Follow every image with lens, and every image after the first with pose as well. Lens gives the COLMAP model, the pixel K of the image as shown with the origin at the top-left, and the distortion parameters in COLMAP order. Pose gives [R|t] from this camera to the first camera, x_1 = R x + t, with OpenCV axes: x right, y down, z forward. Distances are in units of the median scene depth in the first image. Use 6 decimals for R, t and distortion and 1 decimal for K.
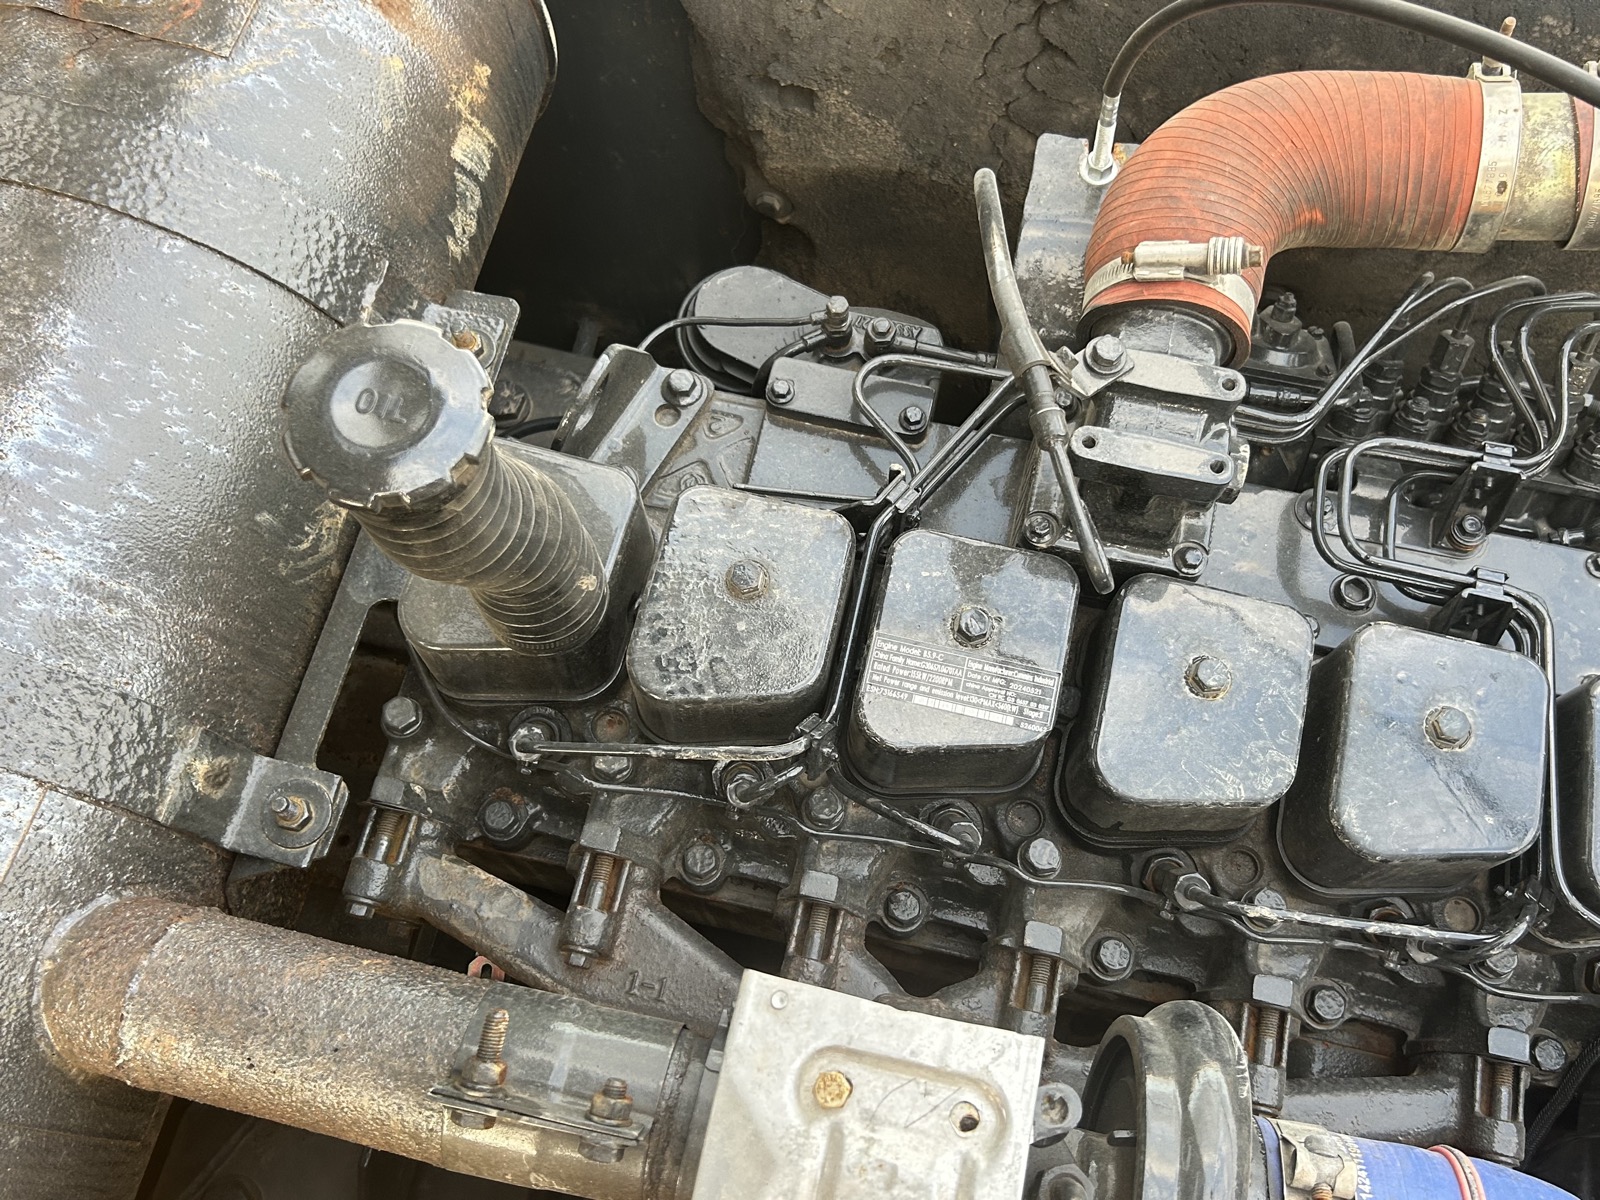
lens RADIAL K [[1490.4, 0, 800.0], [0, 1490.4, 600.0], [0, 0, 1]] dist [0.152650, -0.366322]
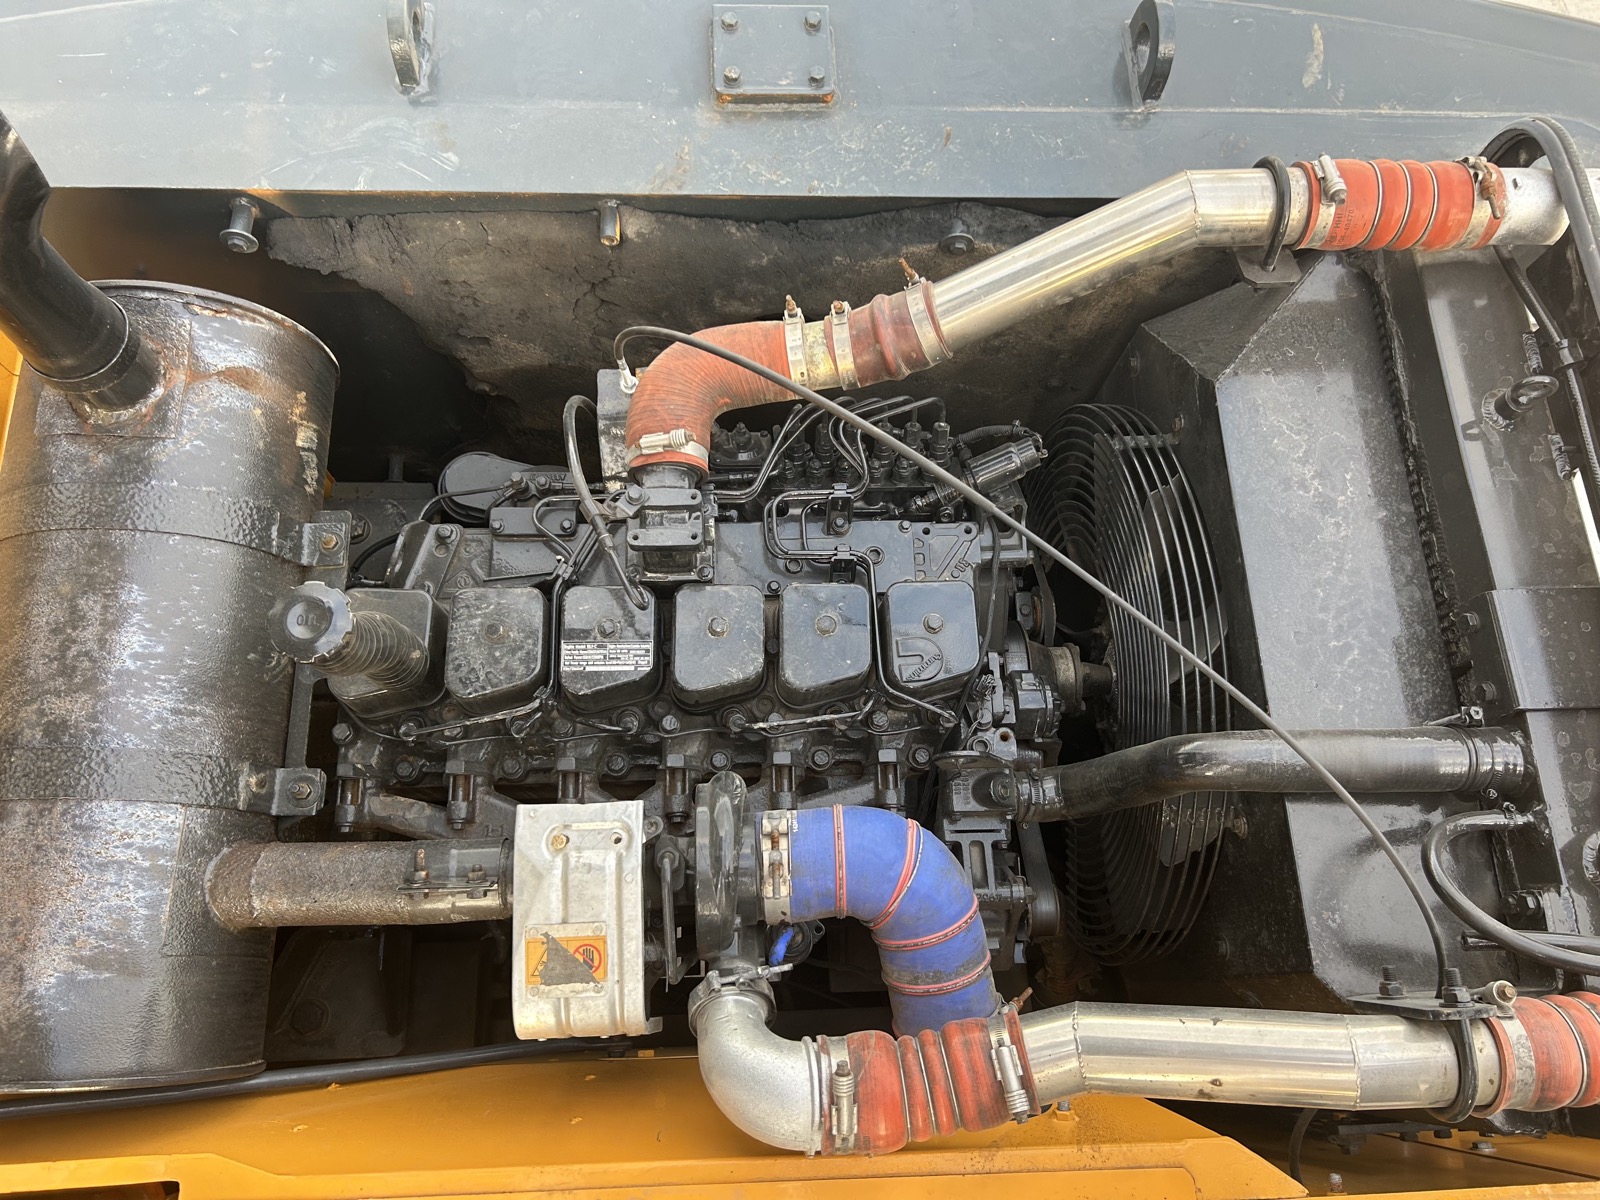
lens RADIAL K [[1217.5, 0, 800.0], [0, 1217.5, 600.0], [0, 0, 1]] dist [0.097728, -0.198117]
pose [[0.967169, -0.225396, 0.117388, 0.185859], [0.217427, 0.973040, 0.076928, -0.095352], [-0.131563, -0.048879, 0.990102, -0.746164]]
